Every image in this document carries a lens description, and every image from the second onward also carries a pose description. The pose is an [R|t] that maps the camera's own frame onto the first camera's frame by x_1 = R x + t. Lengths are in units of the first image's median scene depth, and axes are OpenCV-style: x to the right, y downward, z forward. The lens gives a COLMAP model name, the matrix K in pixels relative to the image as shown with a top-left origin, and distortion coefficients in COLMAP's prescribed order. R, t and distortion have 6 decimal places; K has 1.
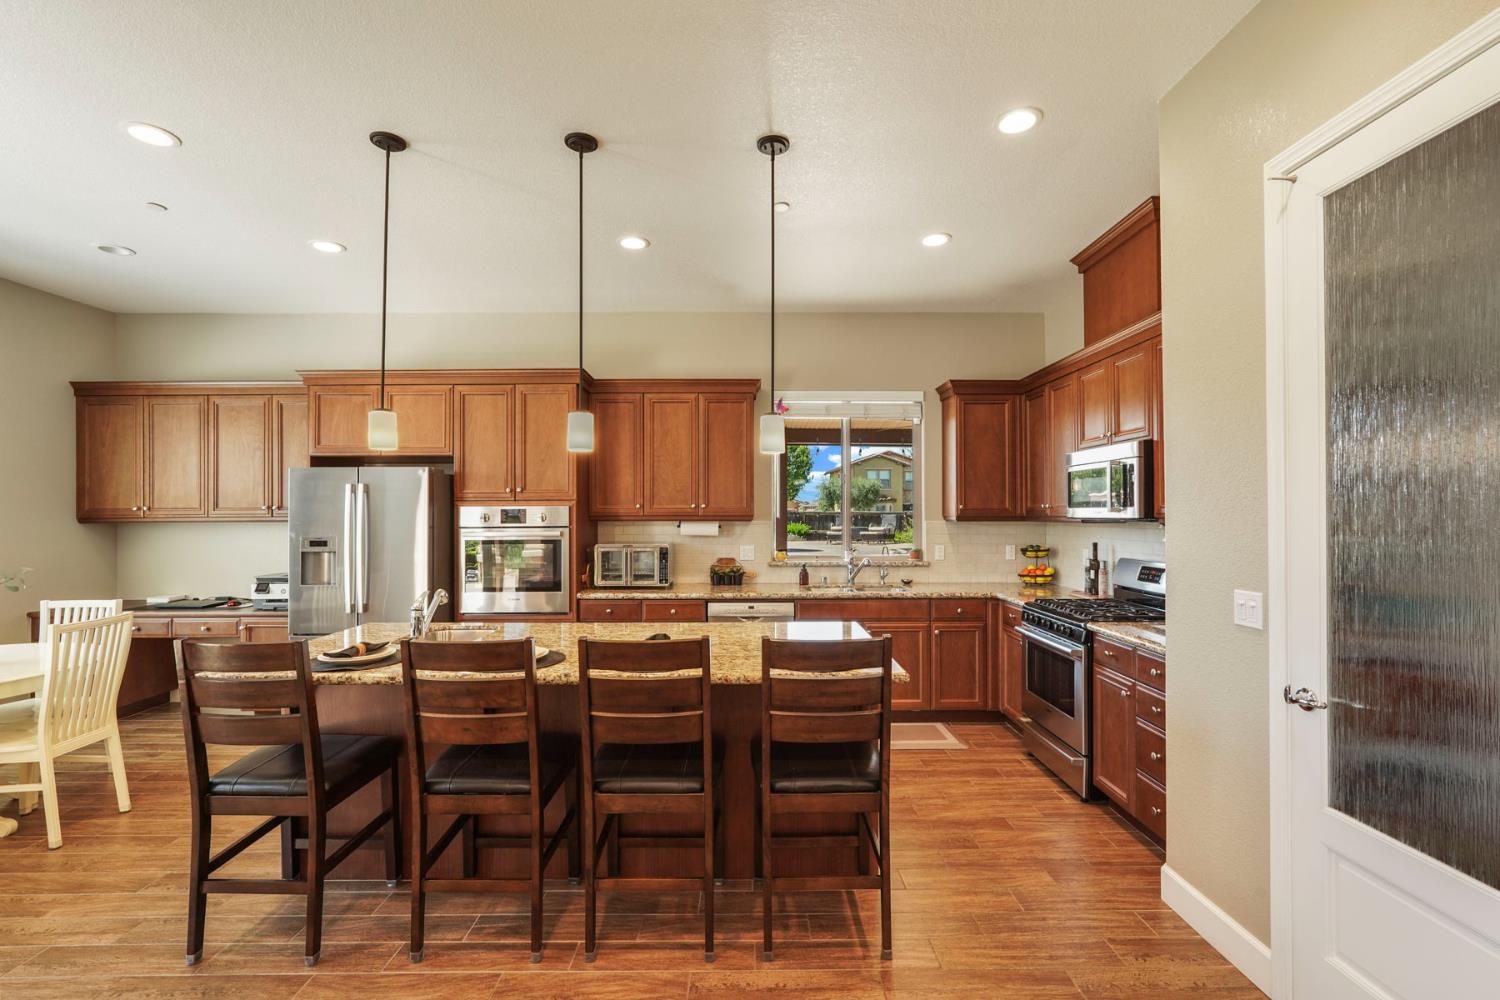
lens RADIAL K [[664.9, 0, 745.1], [0, 664.9, 518.4], [0, 0, 1]] dist [-0.001422, 0.000145]
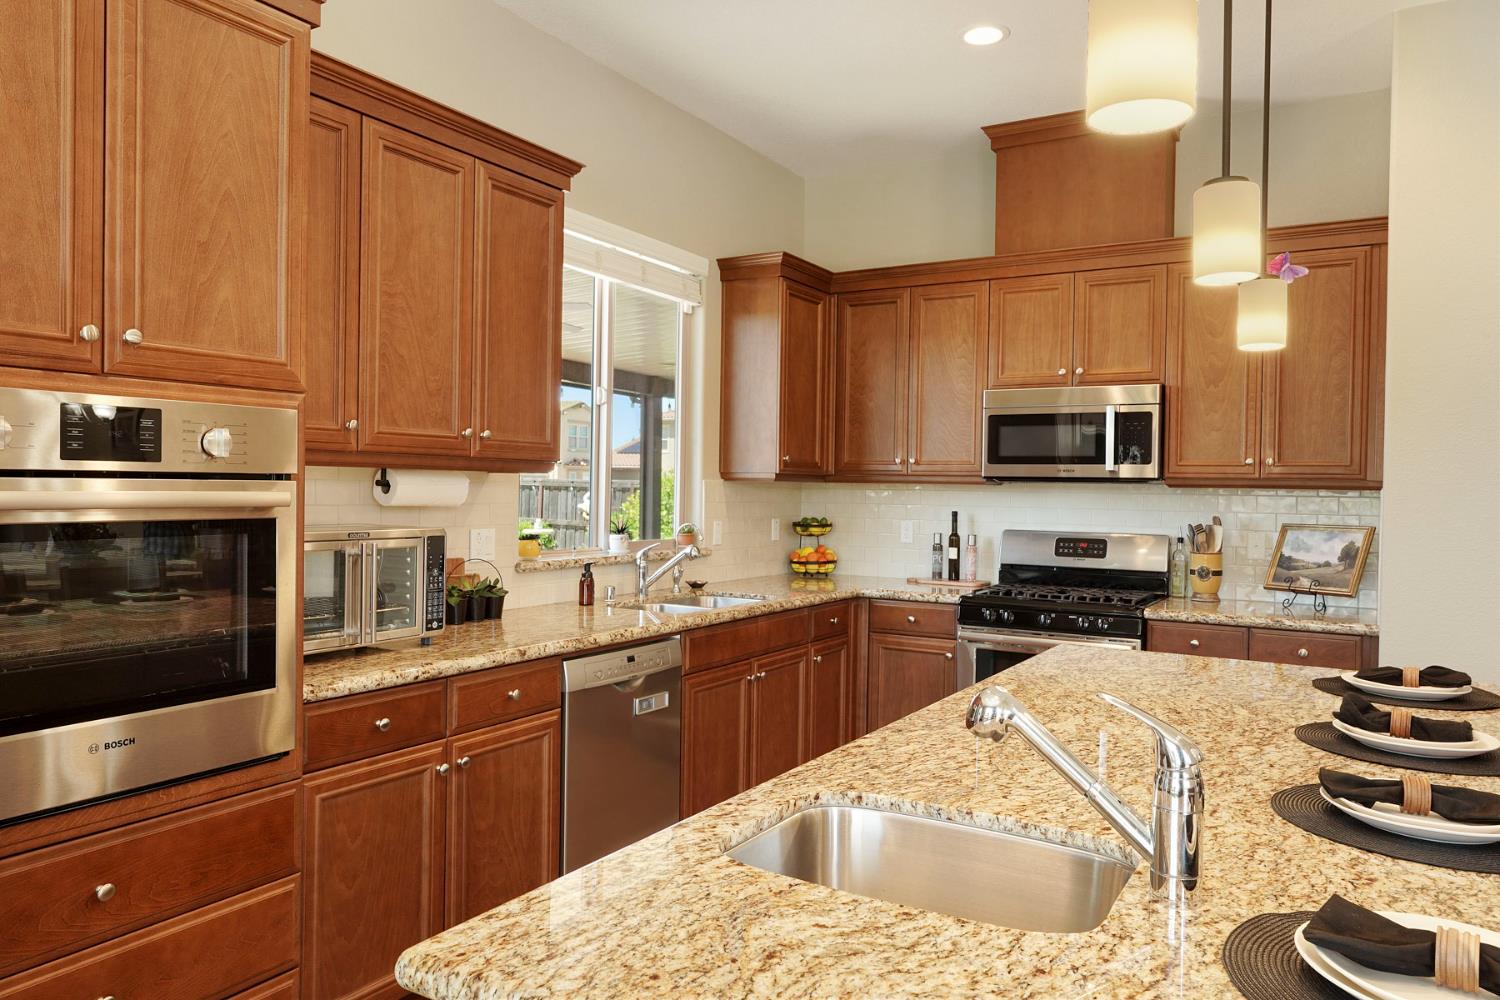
lens RADIAL K [[1023.1, 0, 749.4], [0, 1023.1, 499.8], [0, 0, 1]] dist [0.001916, -0.000126]
pose [[0.515503, 0.000672, 0.856887, -0.527443], [-0.011224, 0.999919, 0.005968, 0.016605], [-0.856814, -0.012695, 0.515469, 0.530477]]
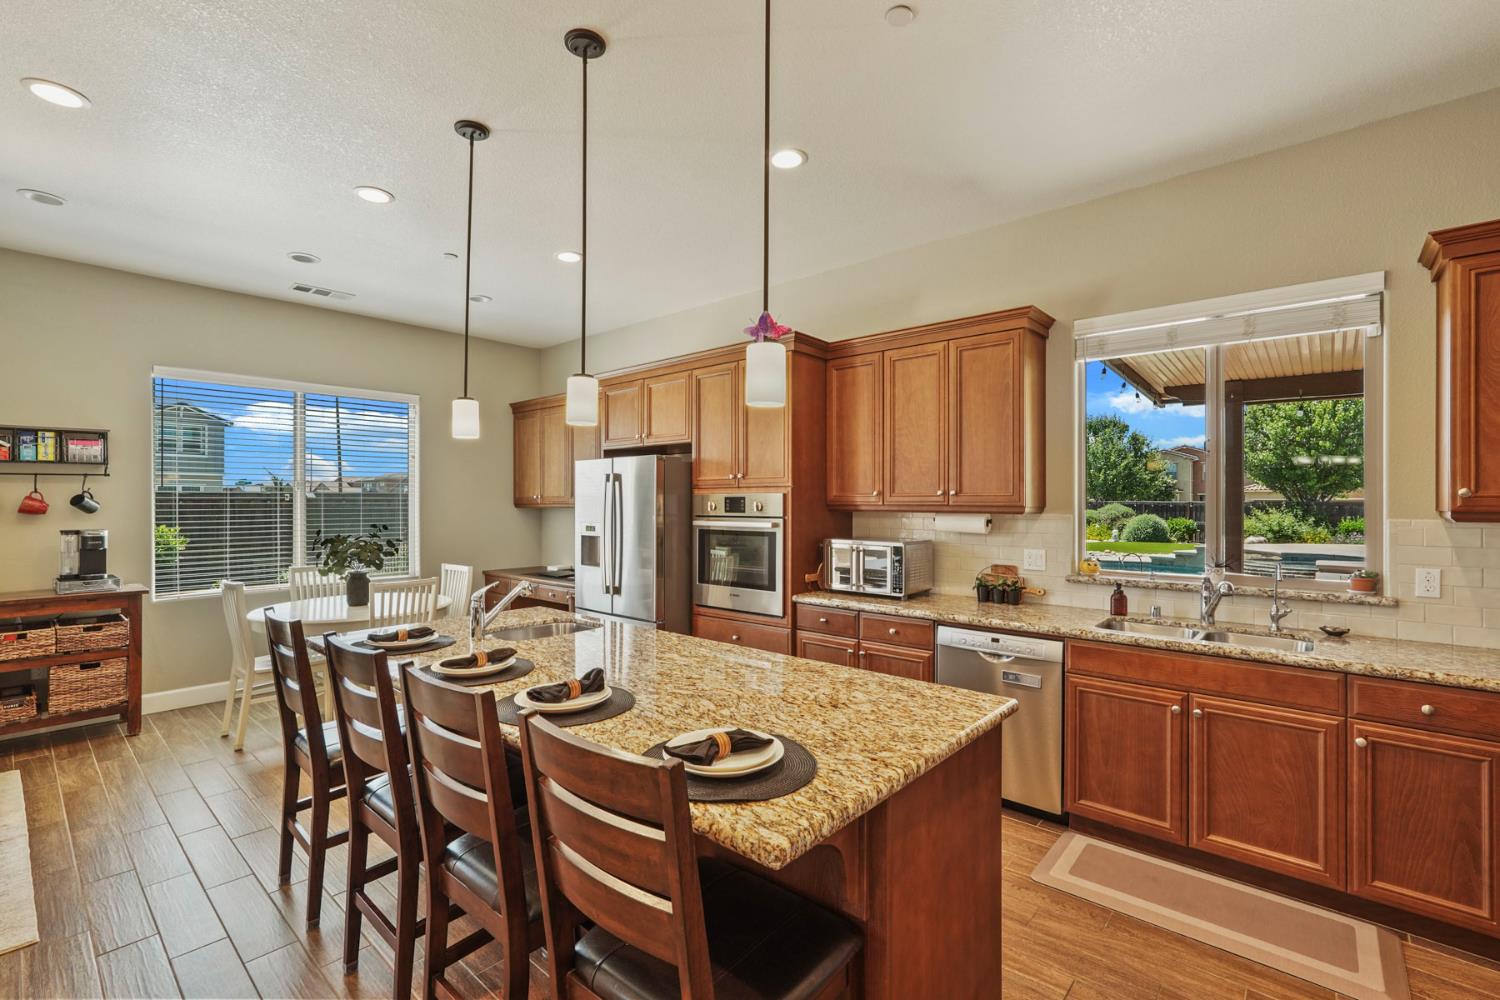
lens RADIAL K [[665.6, 0, 750.3], [0, 665.6, 499.9], [0, 0, 1]] dist [-0.001713, 0.000100]
pose [[0.751870, 0.002550, -0.659306, 0.254904], [-0.007911, 0.999955, -0.005154, -0.004902], [0.659263, 0.009091, 0.751857, 0.299248]]
